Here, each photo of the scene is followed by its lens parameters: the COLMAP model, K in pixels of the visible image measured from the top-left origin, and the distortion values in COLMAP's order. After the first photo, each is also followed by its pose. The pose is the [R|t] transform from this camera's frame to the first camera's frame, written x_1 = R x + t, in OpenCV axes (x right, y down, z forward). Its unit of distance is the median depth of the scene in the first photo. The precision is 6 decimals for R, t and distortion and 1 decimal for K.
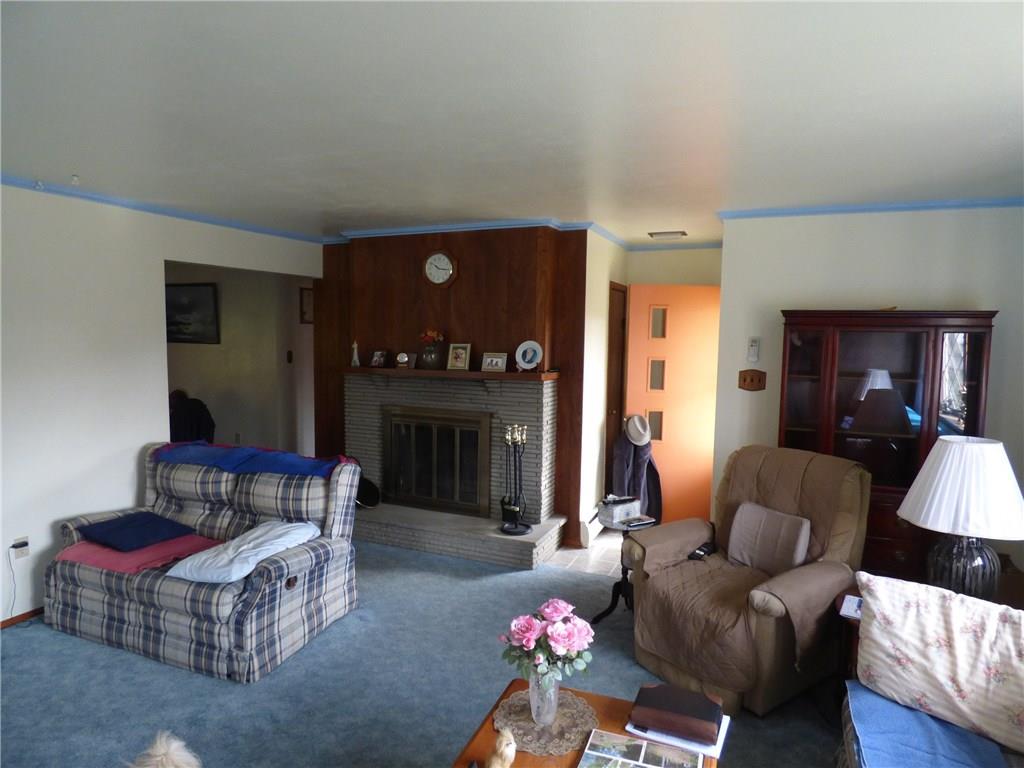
lens RADIAL K [[629.9, 0, 514.5], [0, 629.9, 386.4], [0, 0, 1]] dist [0.001569, -0.001551]
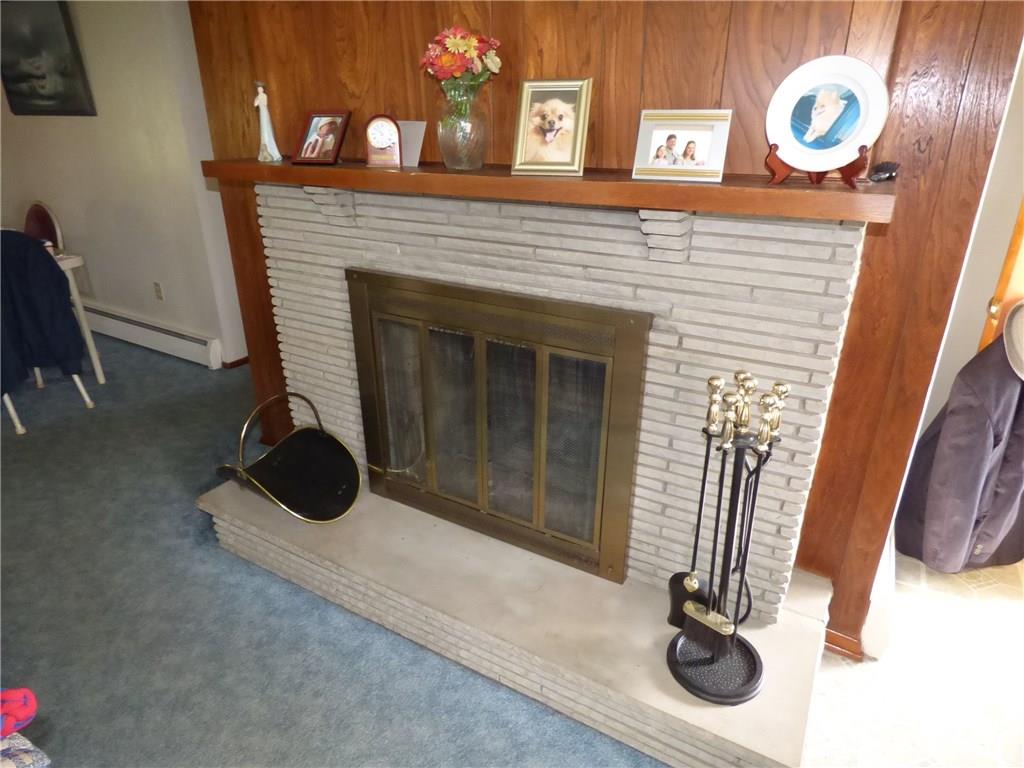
lens RADIAL K [[629.9, 0, 510.4], [0, 629.9, 384.0], [0, 0, 1]] dist [0.001569, -0.001551]
pose [[0.993699, 0.031481, -0.107565, -0.071395], [0.003938, 0.949341, 0.314223, -0.025148], [0.112008, -0.312667, 0.943236, 0.671726]]
